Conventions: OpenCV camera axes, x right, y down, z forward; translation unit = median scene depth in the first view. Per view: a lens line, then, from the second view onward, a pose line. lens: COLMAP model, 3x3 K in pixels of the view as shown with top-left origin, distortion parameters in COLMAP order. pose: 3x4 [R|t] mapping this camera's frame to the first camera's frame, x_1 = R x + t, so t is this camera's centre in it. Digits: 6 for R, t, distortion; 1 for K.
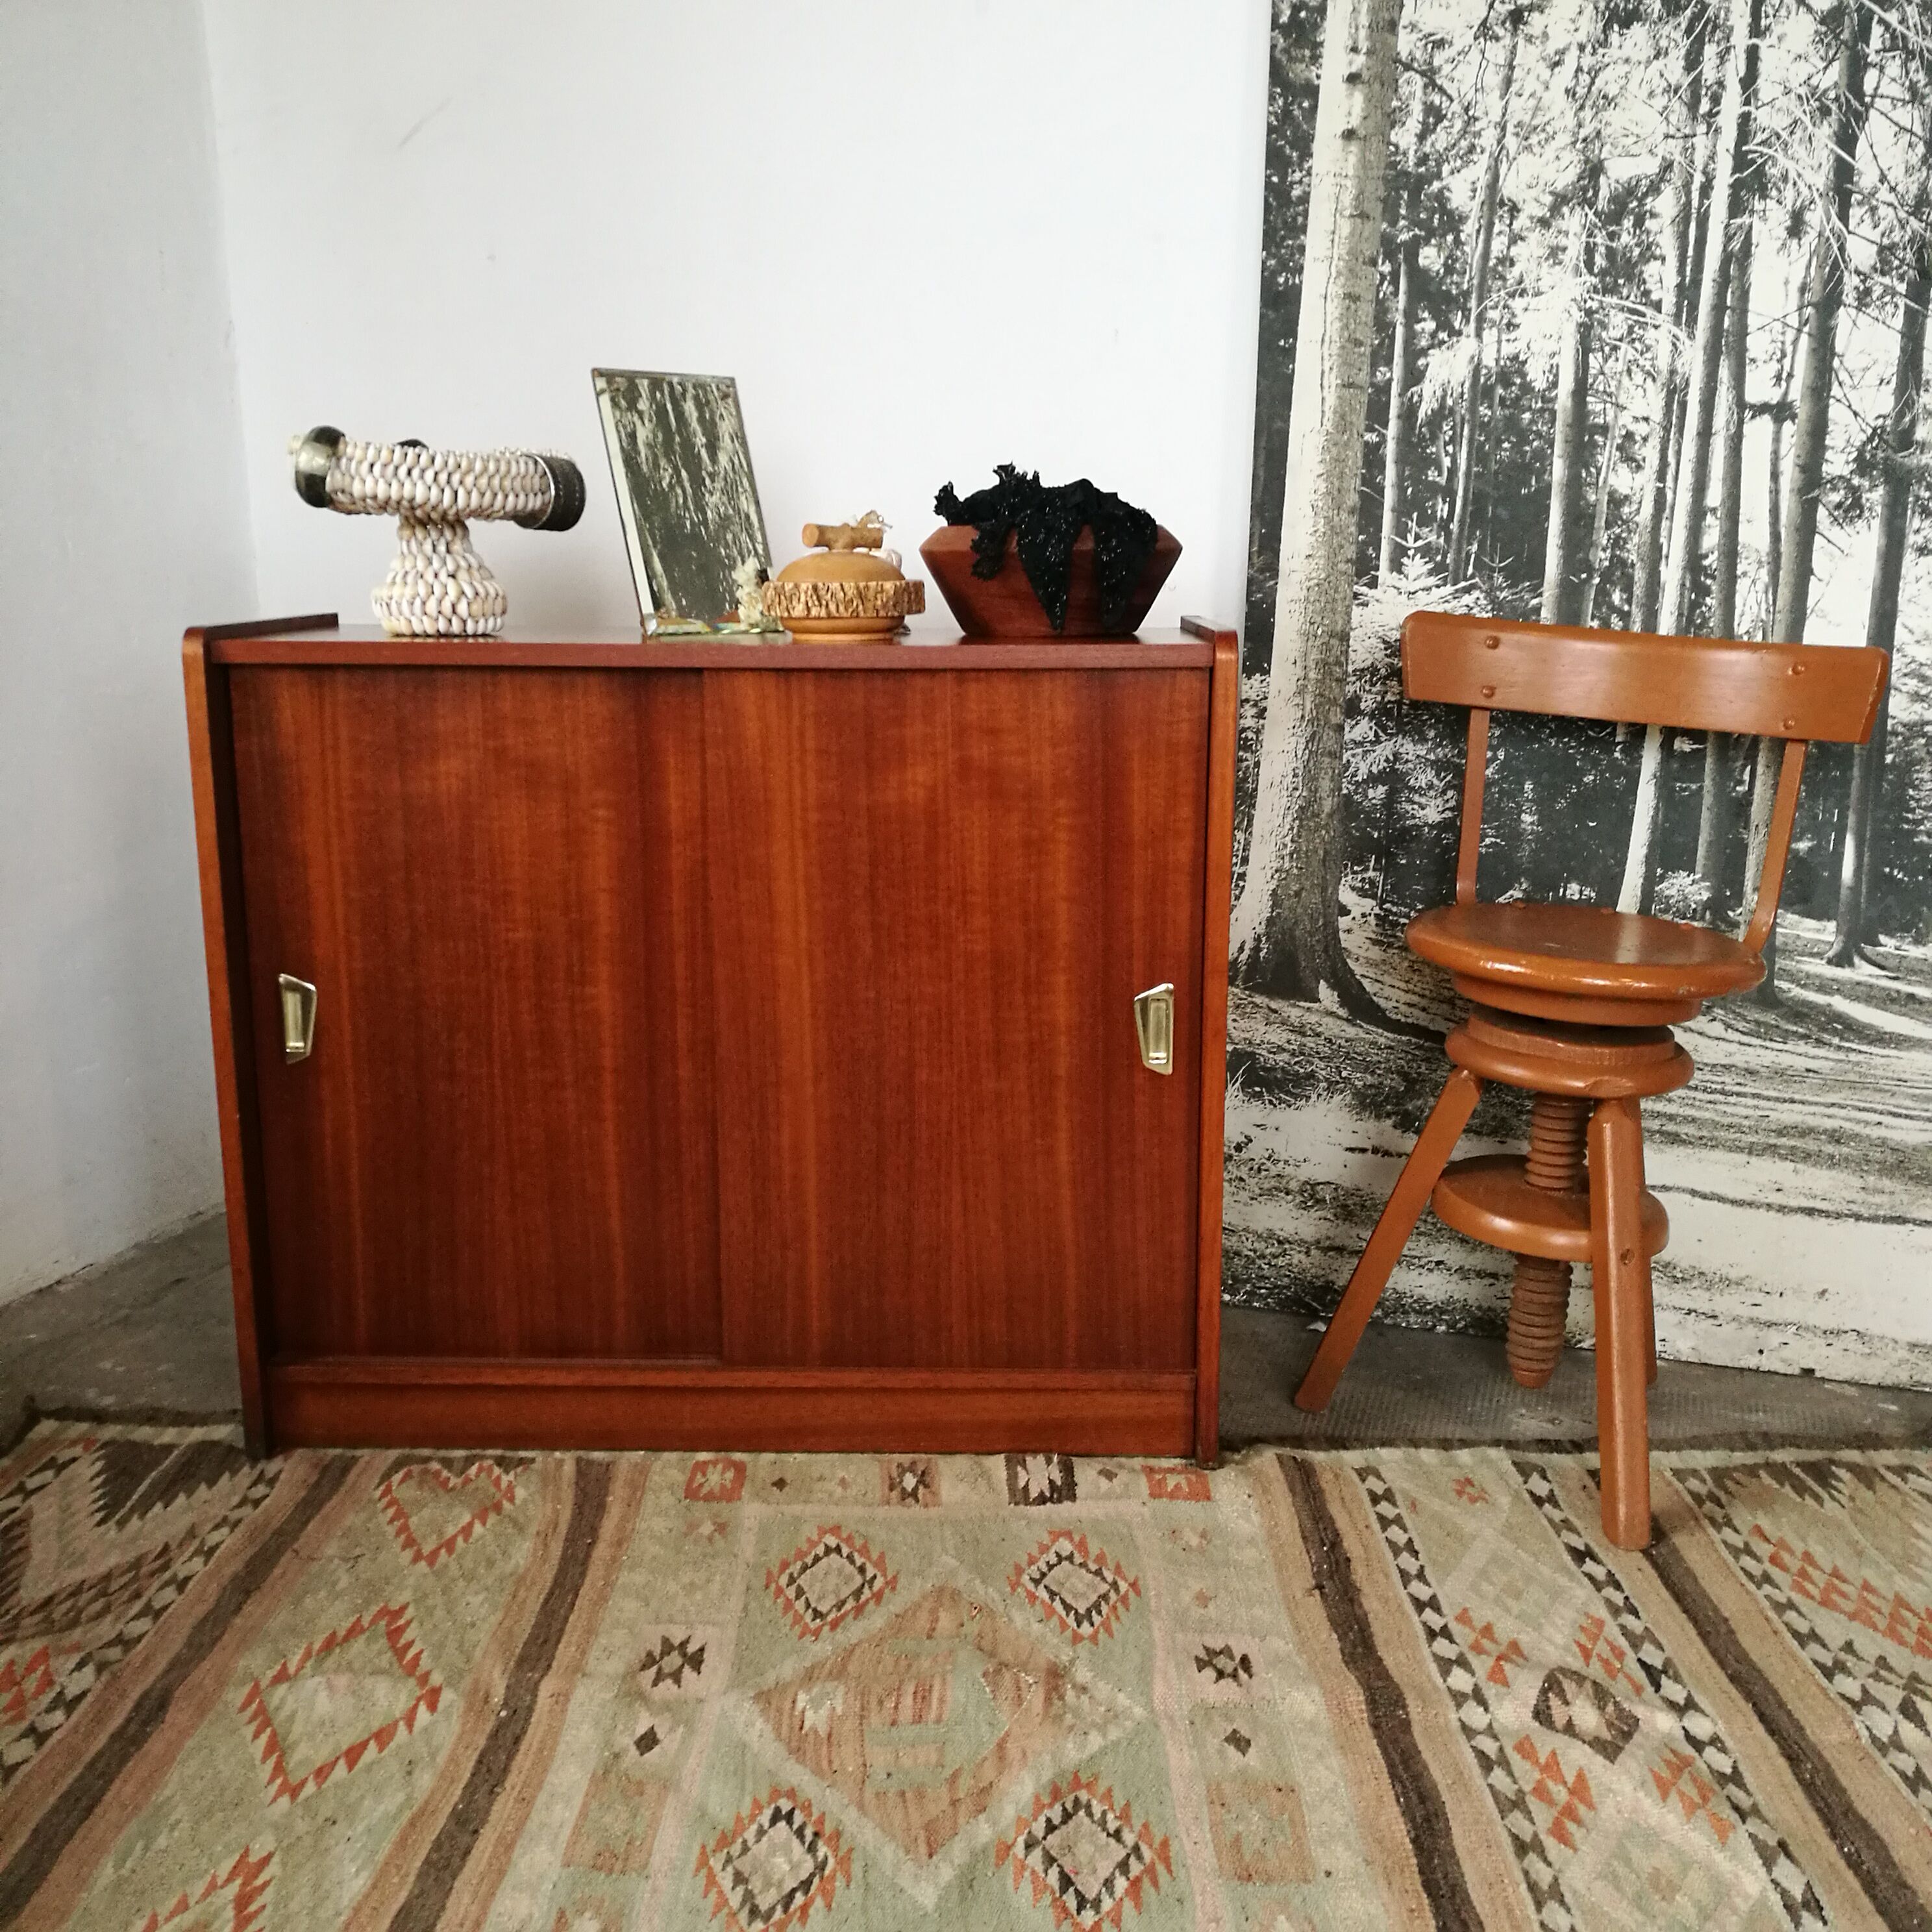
lens RADIAL K [[2024.6, 0, 966.0], [0, 2024.6, 966.0], [0, 0, 1]] dist [-0.015032, 0.002327]
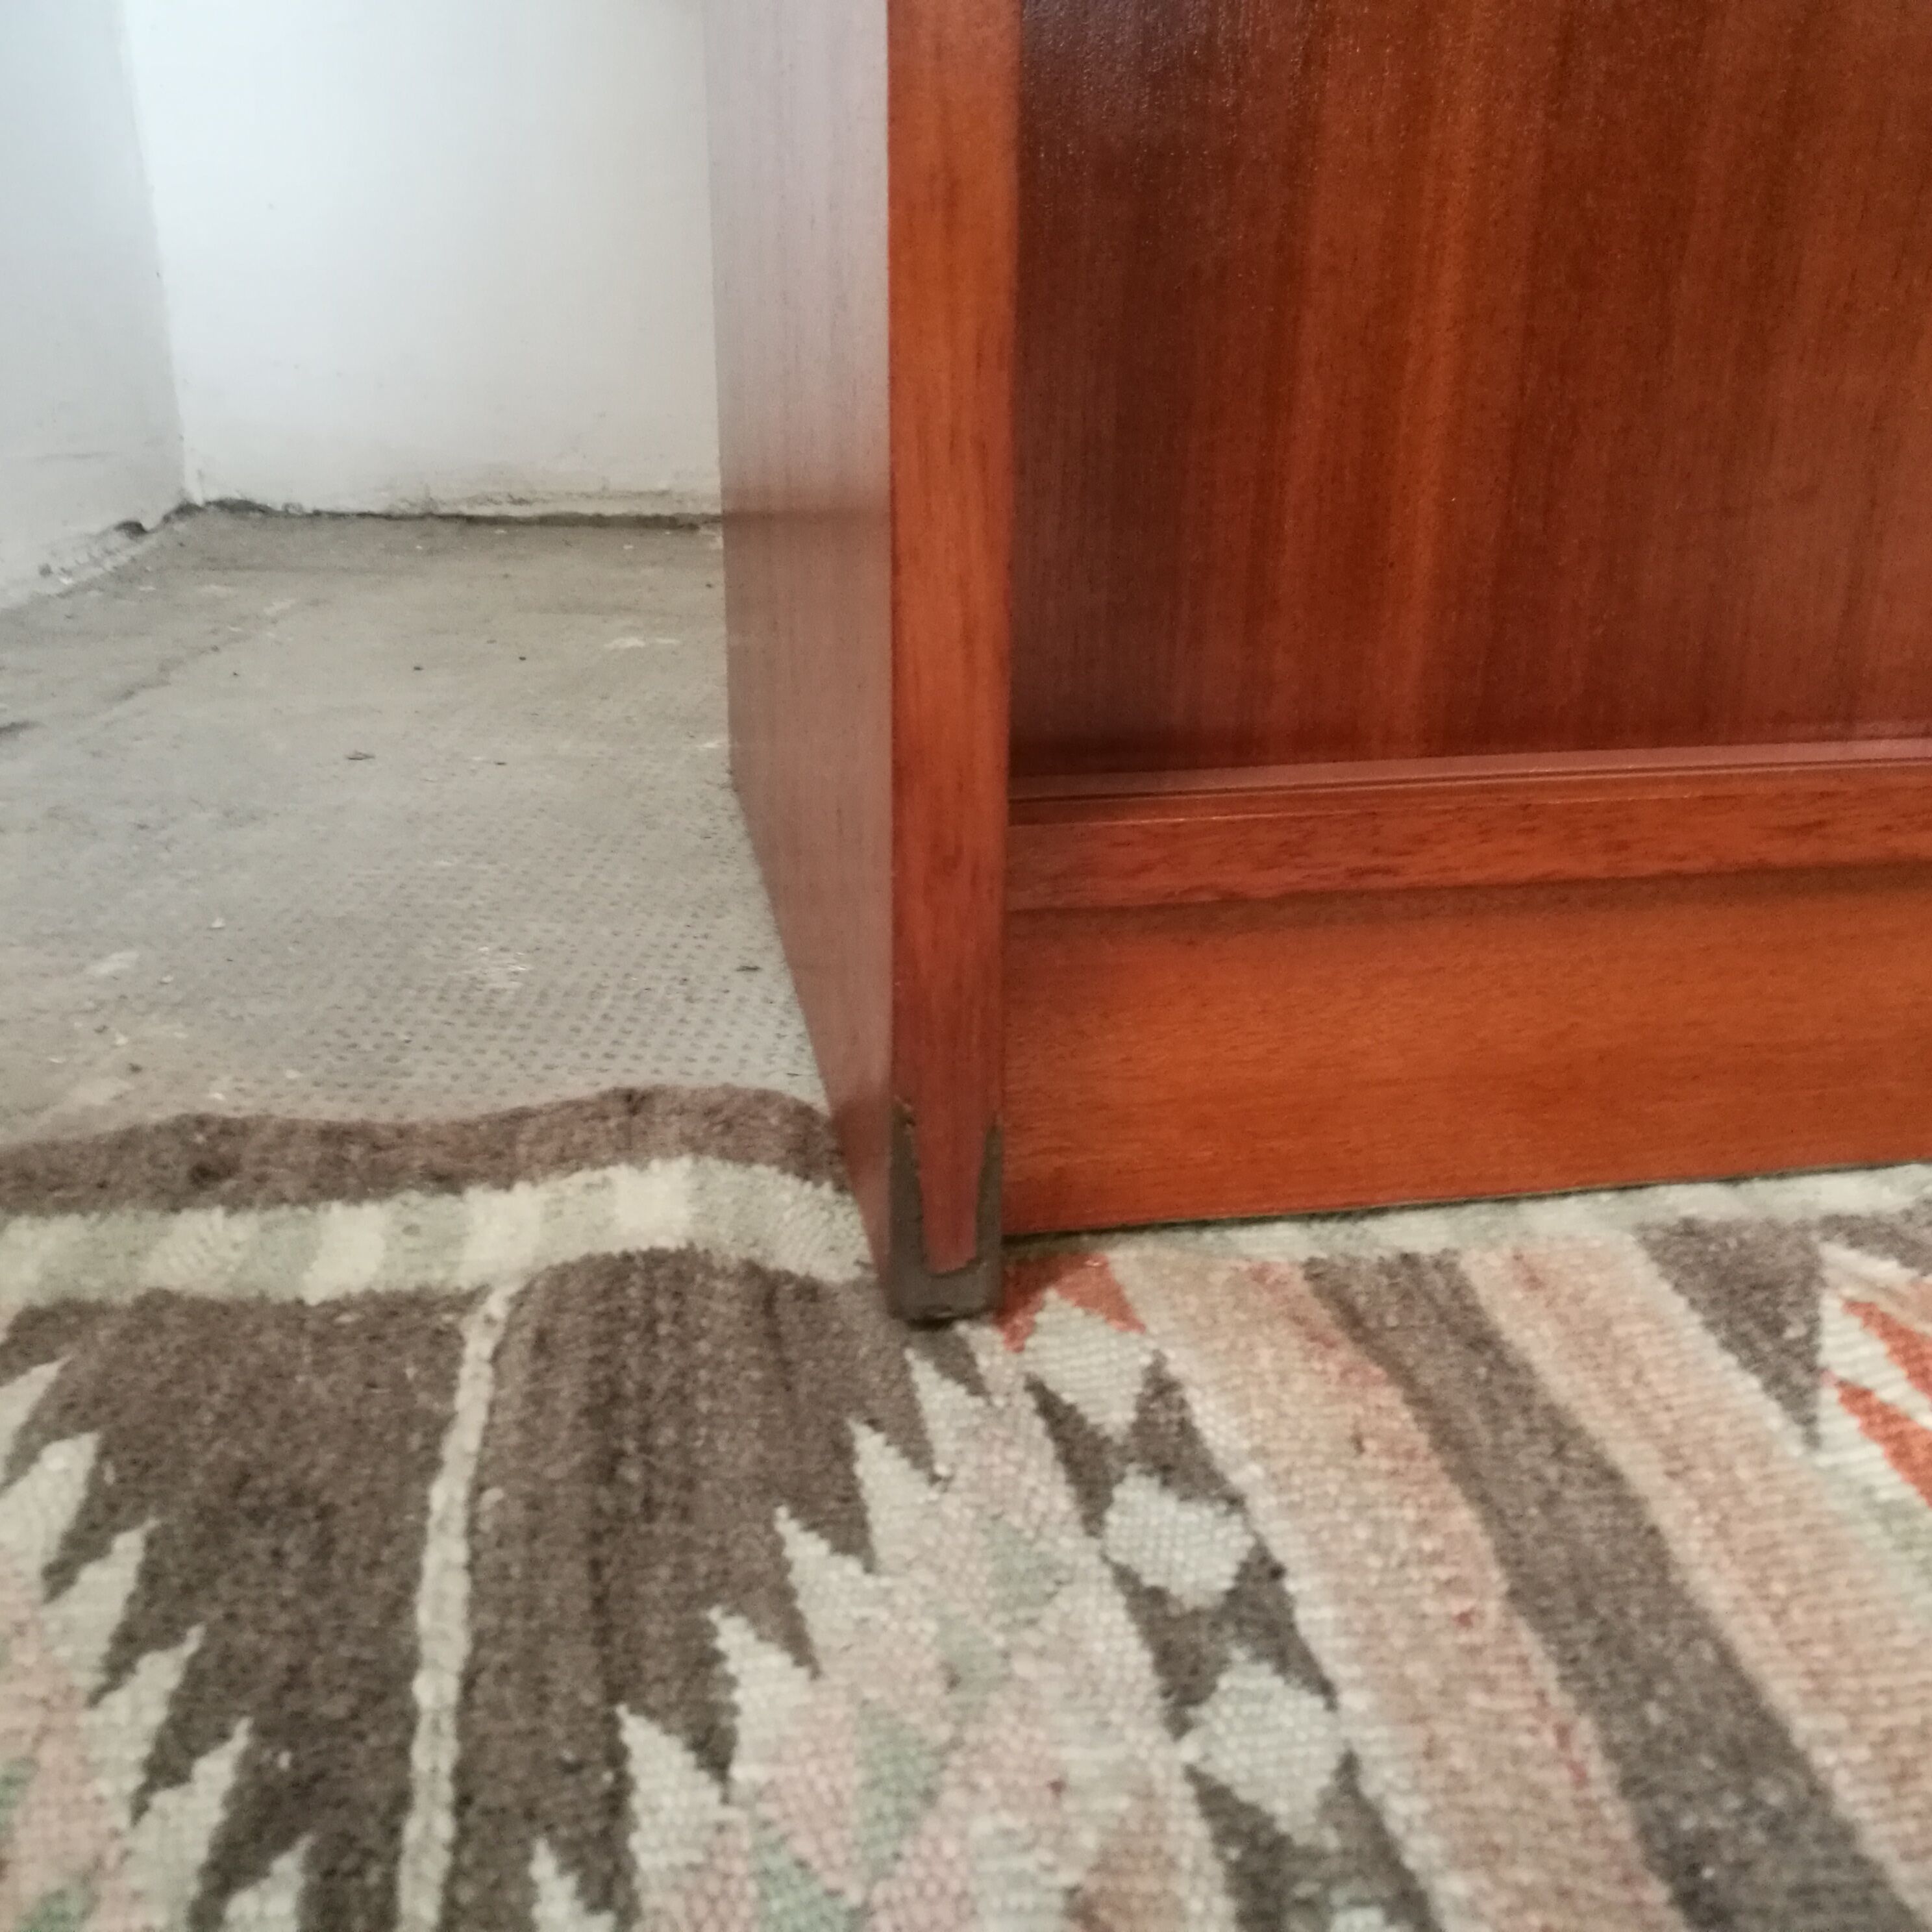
lens RADIAL K [[2034.3, 0, 966.0], [0, 2034.3, 966.0], [0, 0, 1]] dist [0.171510, -0.547972]
pose [[0.977905, -0.072399, 0.196113, -0.401236], [0.042386, 0.987297, 0.153126, 0.190387], [-0.204708, -0.141430, 0.968552, 0.858239]]
